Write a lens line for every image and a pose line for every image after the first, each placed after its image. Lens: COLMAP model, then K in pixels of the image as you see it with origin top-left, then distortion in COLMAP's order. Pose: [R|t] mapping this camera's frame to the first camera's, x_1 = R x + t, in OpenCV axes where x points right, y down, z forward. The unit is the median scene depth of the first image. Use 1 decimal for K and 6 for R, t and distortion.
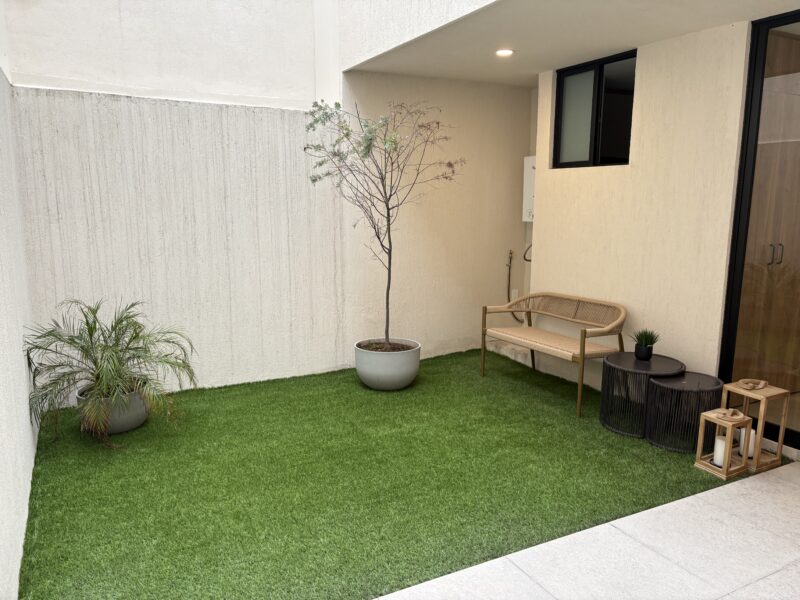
lens RADIAL K [[605.5, 0, 399.0], [0, 605.5, 301.8], [0, 0, 1]] dist [0.040321, -0.024124]
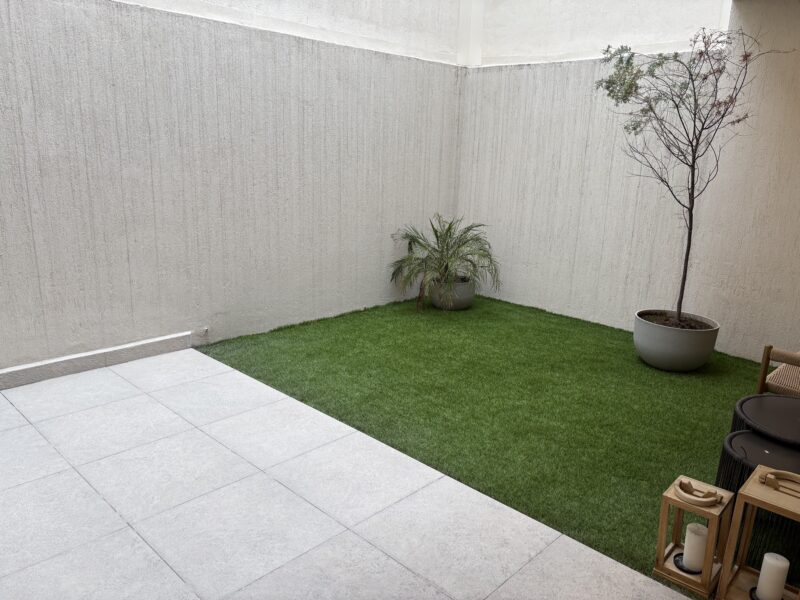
lens RADIAL K [[605.5, 0, 397.9], [0, 605.5, 301.9], [0, 0, 1]] dist [0.040321, -0.024124]
pose [[0.308012, 0.244876, -0.919328, 0.719512], [-0.187642, 0.962963, 0.193631, -0.052166], [0.932695, 0.112864, 0.342553, 0.350716]]
